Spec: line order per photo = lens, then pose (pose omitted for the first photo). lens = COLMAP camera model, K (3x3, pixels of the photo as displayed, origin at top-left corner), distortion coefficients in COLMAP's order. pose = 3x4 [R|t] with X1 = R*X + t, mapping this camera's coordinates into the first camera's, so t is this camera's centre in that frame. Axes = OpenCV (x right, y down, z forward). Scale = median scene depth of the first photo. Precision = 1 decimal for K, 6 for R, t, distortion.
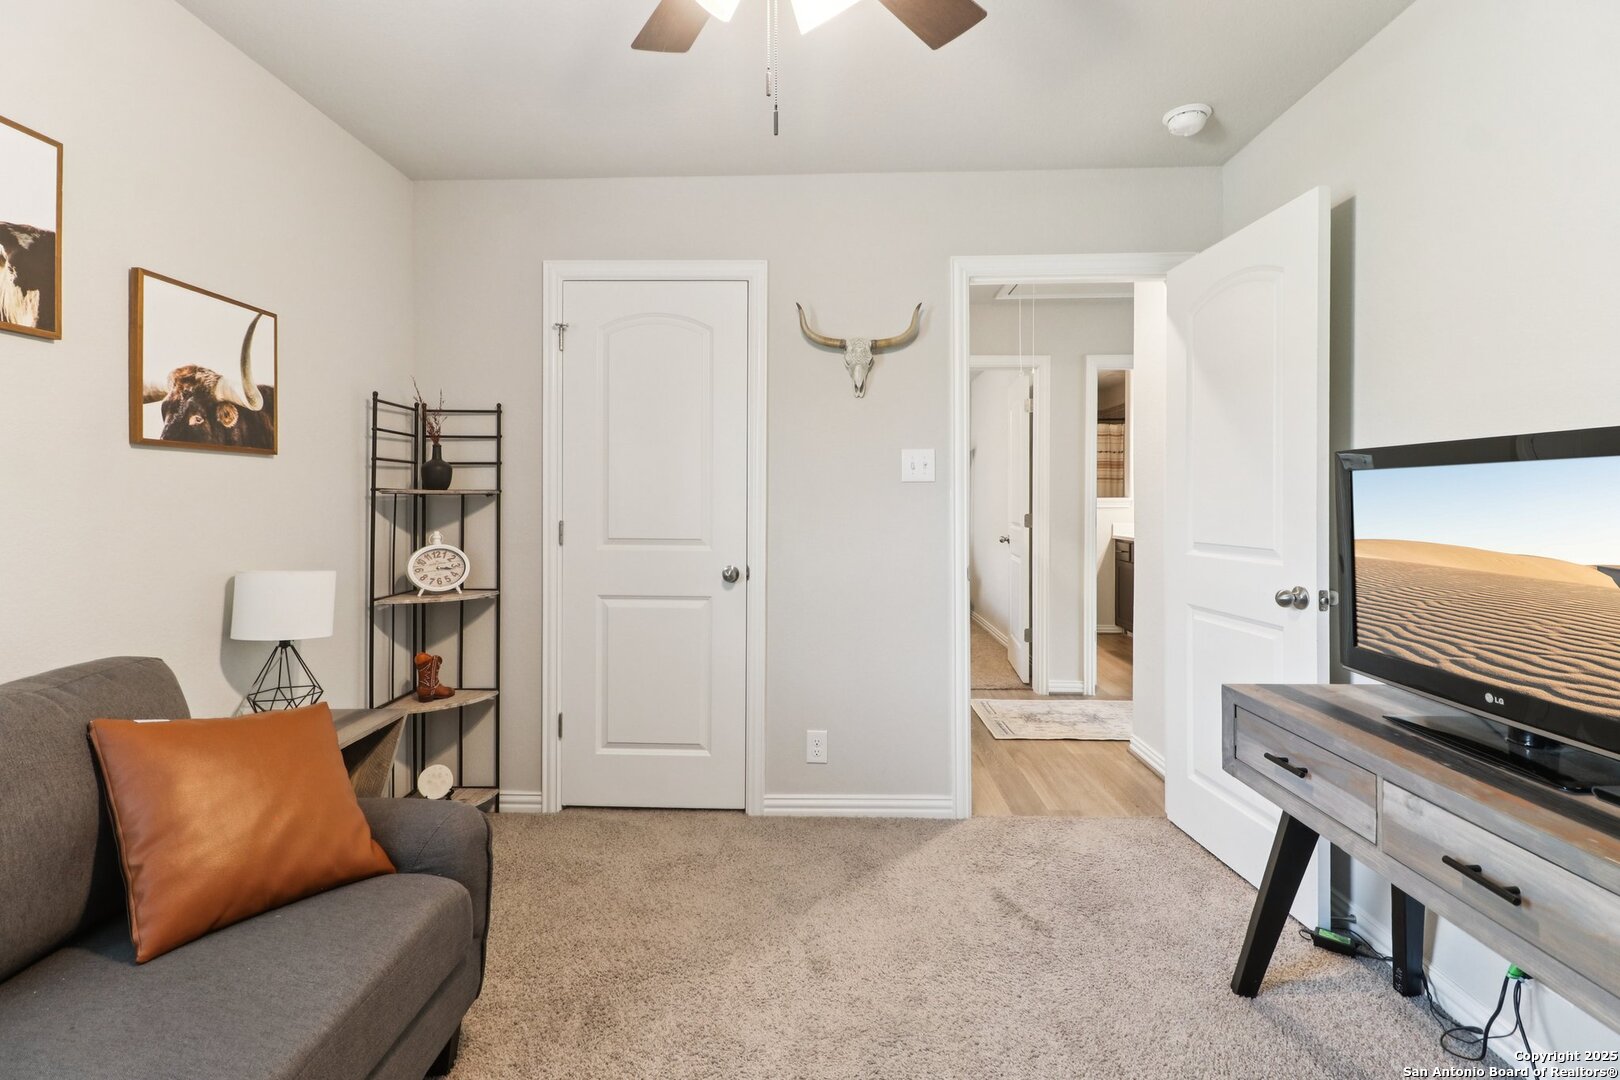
lens RADIAL K [[750.4, 0, 804.5], [0, 750.4, 498.2], [0, 0, 1]] dist [0.010295, -0.005603]
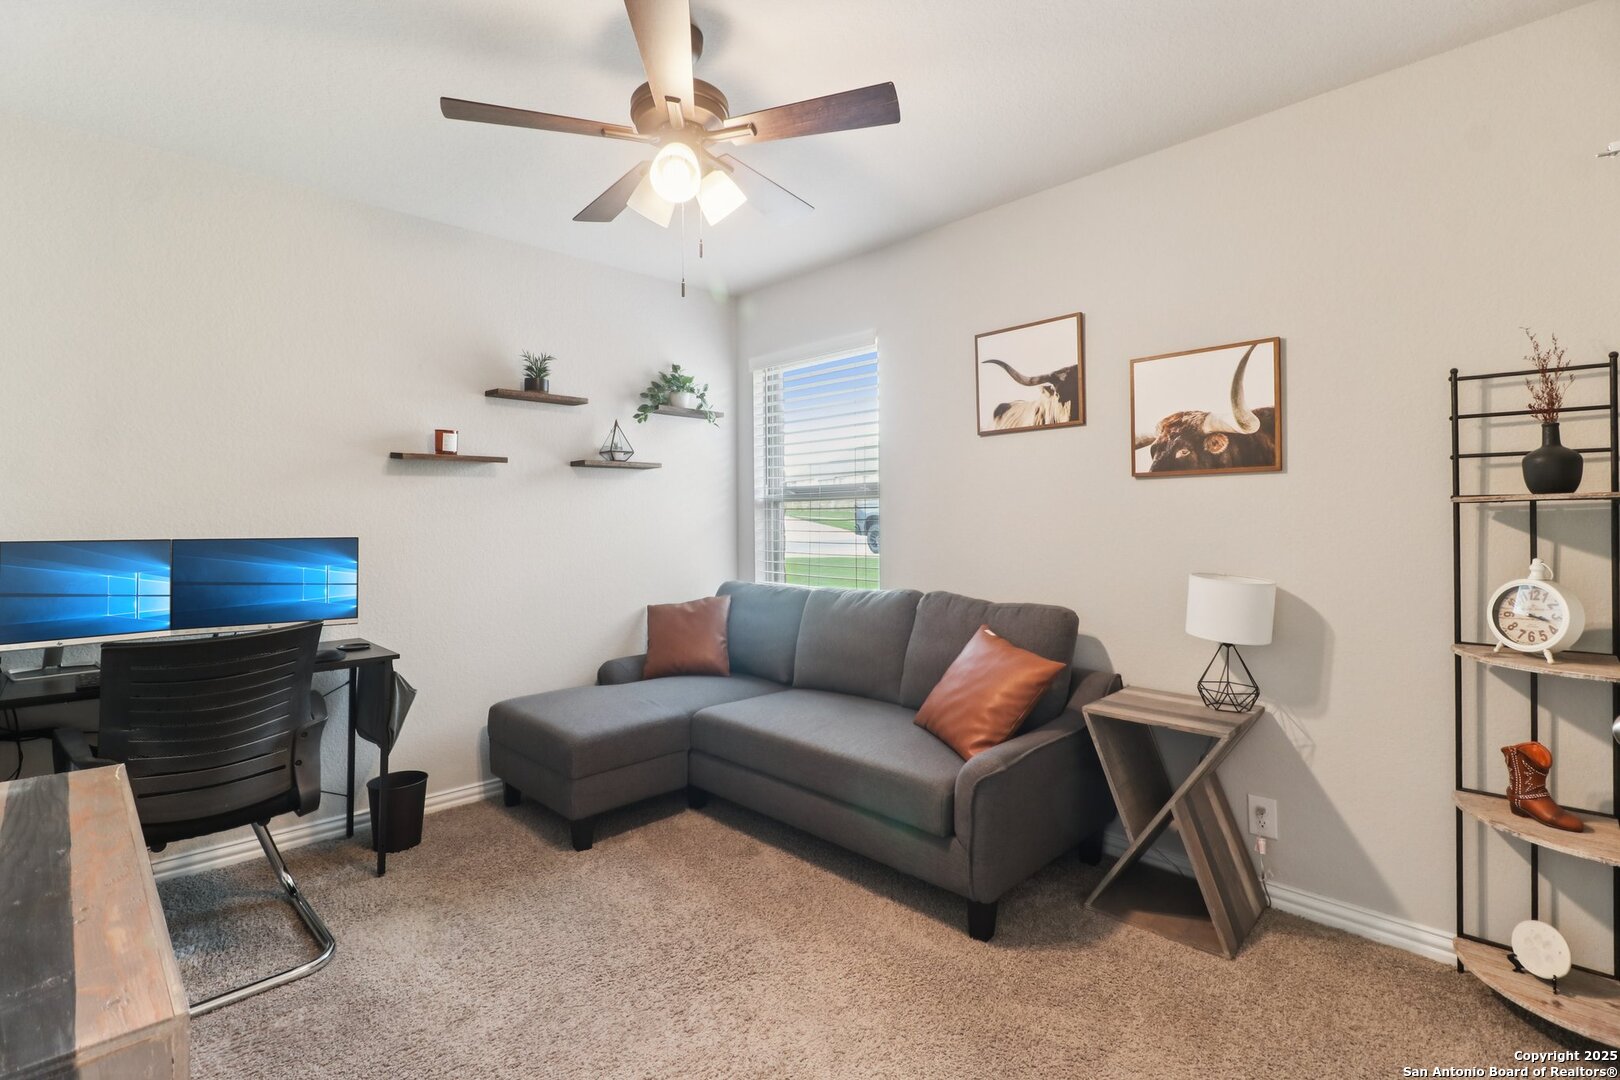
lens RADIAL K [[750.4, 0, 812.8], [0, 750.4, 529.4], [0, 0, 1]] dist [0.010295, -0.005603]
pose [[-0.695676, -0.003501, -0.718347, 0.551543], [-0.003680, 0.999992, -0.001310, 0.031153], [0.718346, 0.001733, -0.695684, 1.391279]]
